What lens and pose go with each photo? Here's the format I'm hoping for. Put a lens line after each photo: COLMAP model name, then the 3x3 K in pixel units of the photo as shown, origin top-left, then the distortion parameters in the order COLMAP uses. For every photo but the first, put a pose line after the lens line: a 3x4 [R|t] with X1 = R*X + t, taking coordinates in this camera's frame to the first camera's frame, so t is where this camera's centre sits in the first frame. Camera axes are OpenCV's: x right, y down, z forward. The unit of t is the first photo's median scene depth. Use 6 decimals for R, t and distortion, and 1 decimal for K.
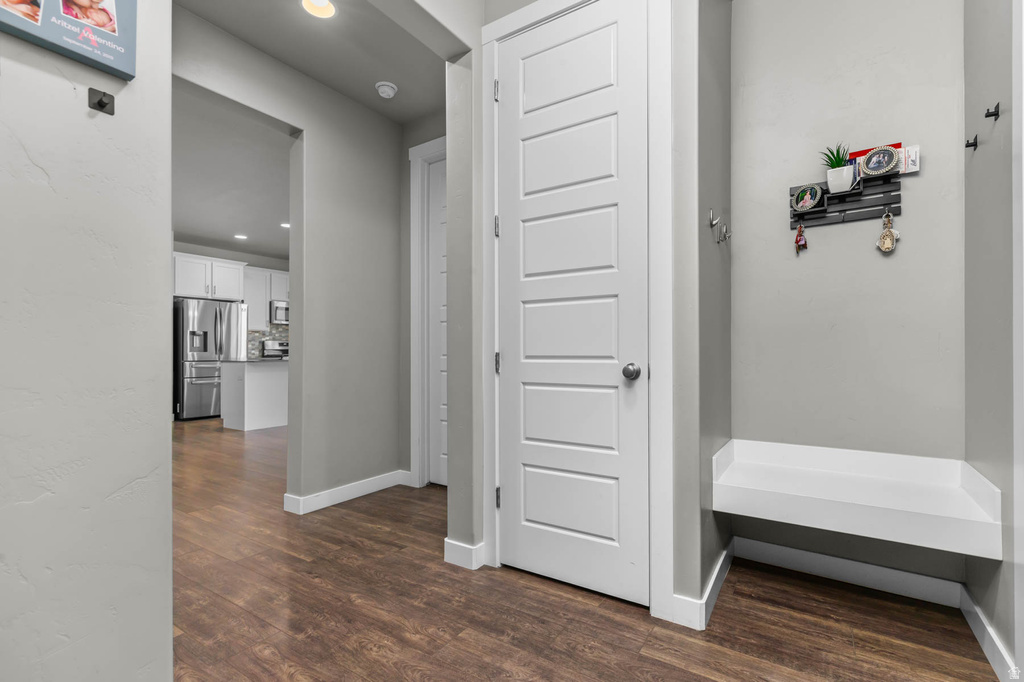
lens RADIAL K [[469.5, 0, 513.5], [0, 469.5, 348.4], [0, 0, 1]] dist [0.011589, 0.000475]
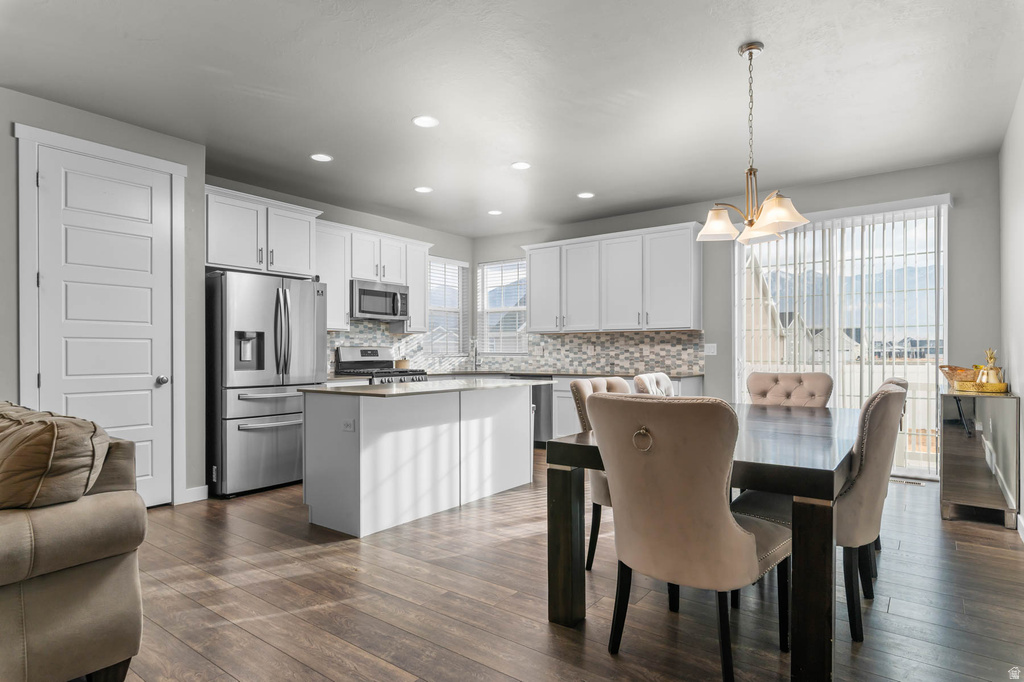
lens RADIAL K [[555.7, 0, 525.1], [0, 555.7, 355.8], [0, 0, 1]] dist [-0.010202, 0.002578]
pose [[0.998477, 0.001877, -0.055139, -0.315314], [-0.001186, 0.999920, 0.012573, -0.017372], [0.055158, -0.012489, 0.998400, 0.382415]]
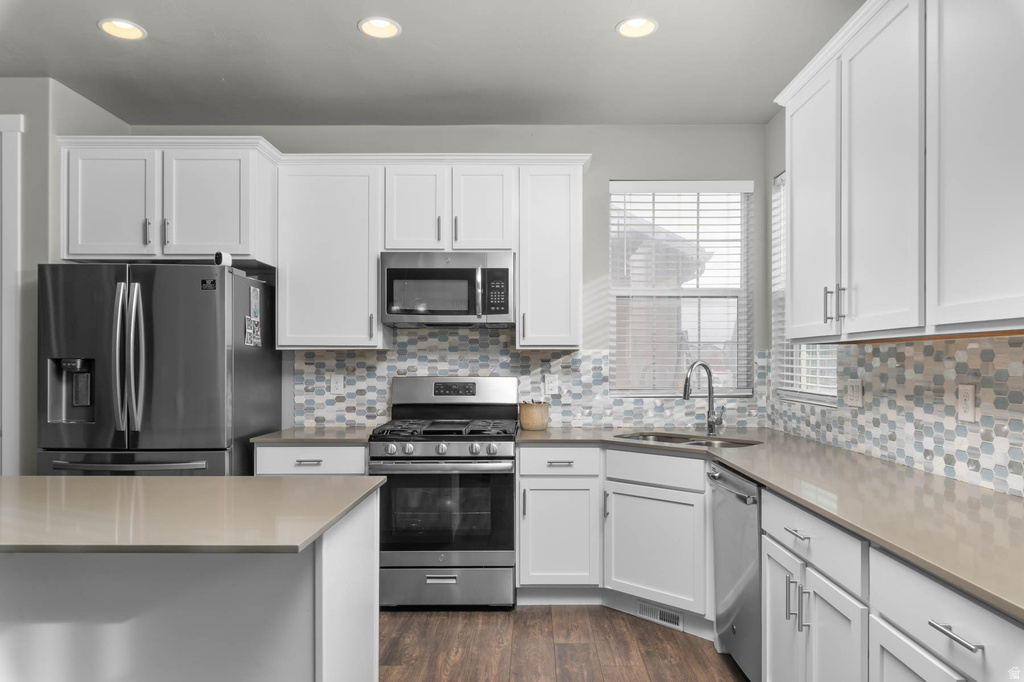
lens RADIAL K [[676.0, 0, 517.0], [0, 676.0, 359.6], [0, 0, 1]] dist [-0.005769, -0.000355]
pose [[0.533520, -0.000752, -0.845787, -0.098091], [0.002320, 0.999997, 0.000574, -0.035534], [0.845784, -0.002269, 0.533521, 1.010964]]
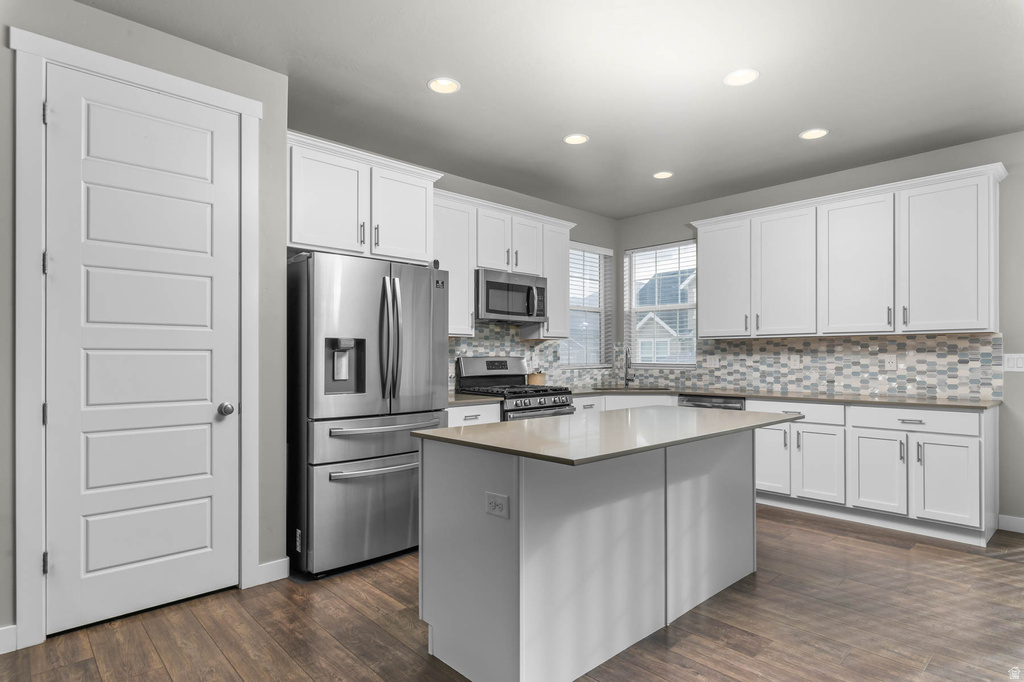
lens RADIAL K [[555.7, 0, 521.4], [0, 555.7, 356.9], [0, 0, 1]] dist [-0.010202, 0.002578]
pose [[0.970888, 0.002535, -0.239522, -0.421067], [-0.001082, 0.999980, 0.006197, -0.024939], [0.239533, -0.005757, 0.970871, 0.598705]]
